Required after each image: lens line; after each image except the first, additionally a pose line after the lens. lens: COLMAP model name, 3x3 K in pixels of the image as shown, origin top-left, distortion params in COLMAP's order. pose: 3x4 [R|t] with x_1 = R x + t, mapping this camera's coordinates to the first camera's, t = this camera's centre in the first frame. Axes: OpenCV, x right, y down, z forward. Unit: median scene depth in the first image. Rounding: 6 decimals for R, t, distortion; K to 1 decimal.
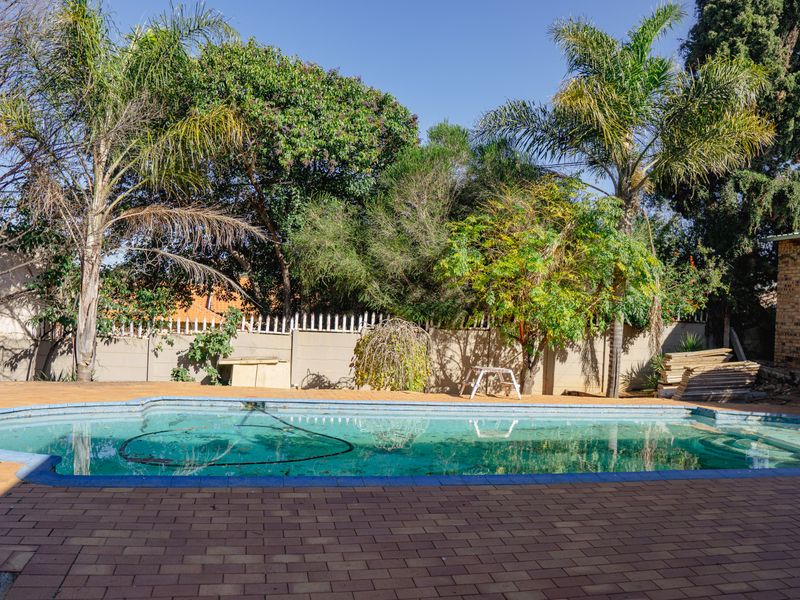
lens RADIAL K [[634.9, 0, 400.0], [0, 634.9, 300.0], [0, 0, 1]] dist [-0.111713, 0.076236]
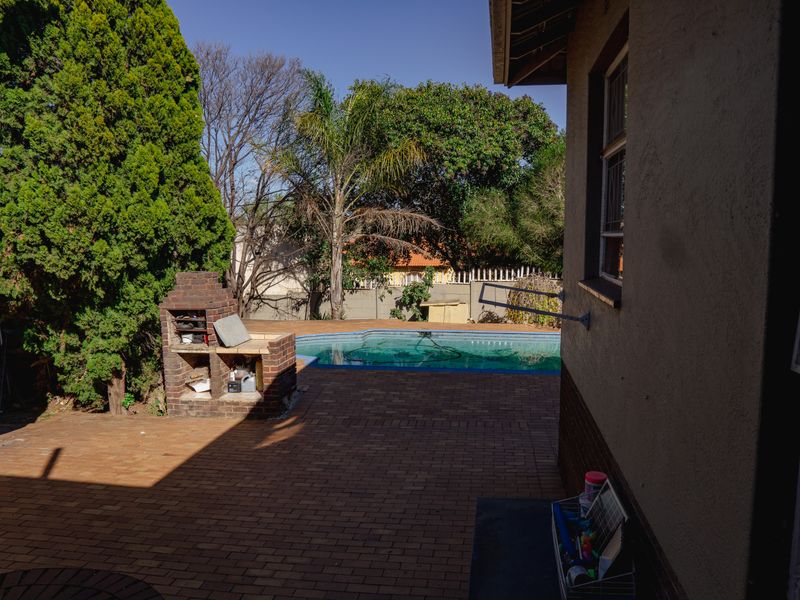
lens RADIAL K [[634.9, 0, 400.0], [0, 634.9, 300.0], [0, 0, 1]] dist [-0.111713, 0.076236]
pose [[0.922254, -0.009732, -0.386461, 0.256731], [0.054636, 0.992930, 0.105380, -0.075672], [0.382703, -0.118302, 0.916266, -0.410987]]
